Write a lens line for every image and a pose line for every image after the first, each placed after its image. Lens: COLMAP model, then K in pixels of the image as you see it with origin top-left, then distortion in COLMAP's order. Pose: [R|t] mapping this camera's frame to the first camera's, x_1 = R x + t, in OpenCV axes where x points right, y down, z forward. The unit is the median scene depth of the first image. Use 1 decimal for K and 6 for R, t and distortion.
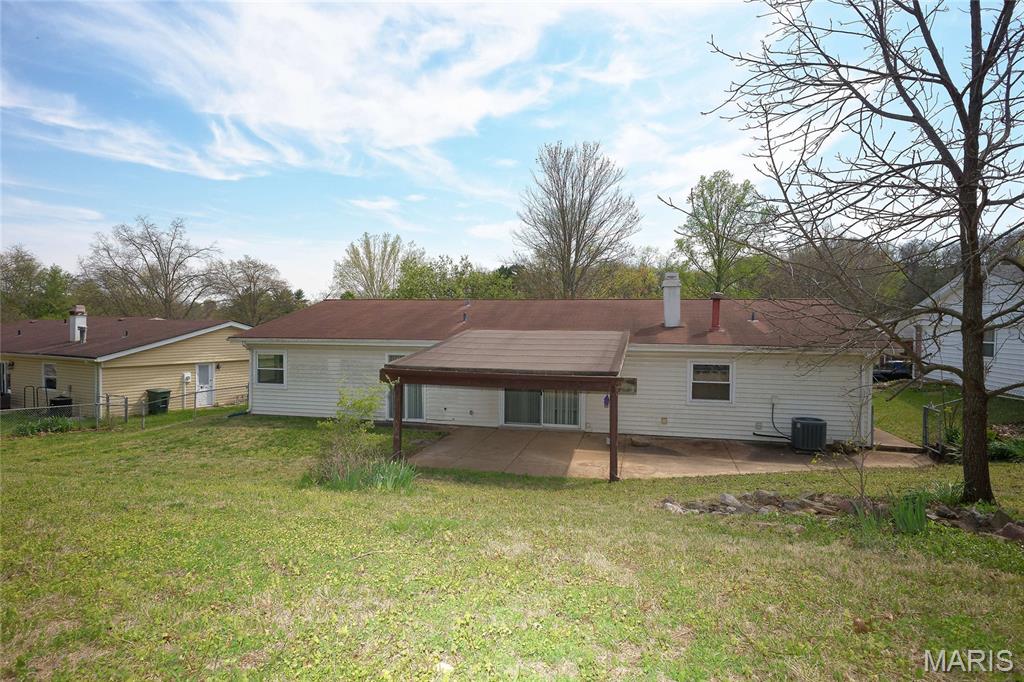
lens RADIAL K [[585.4, 0, 512.0], [0, 585.4, 341.0], [0, 0, 1]] dist [0.000917, 0.000536]
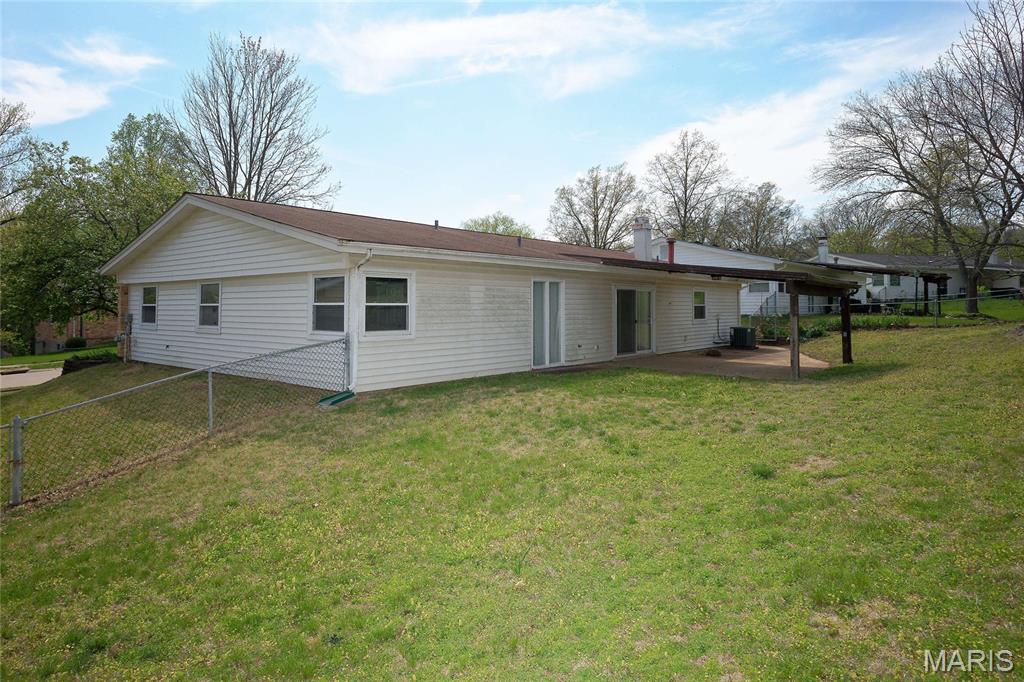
lens RADIAL K [[585.4, 0, 512.0], [0, 585.4, 341.0], [0, 0, 1]] dist [0.000917, 0.000536]
pose [[0.422449, -0.082061, 0.902664, -0.866073], [-0.049897, 0.992277, 0.113560, 0.016165], [-0.905012, -0.093013, 0.415092, 0.695103]]
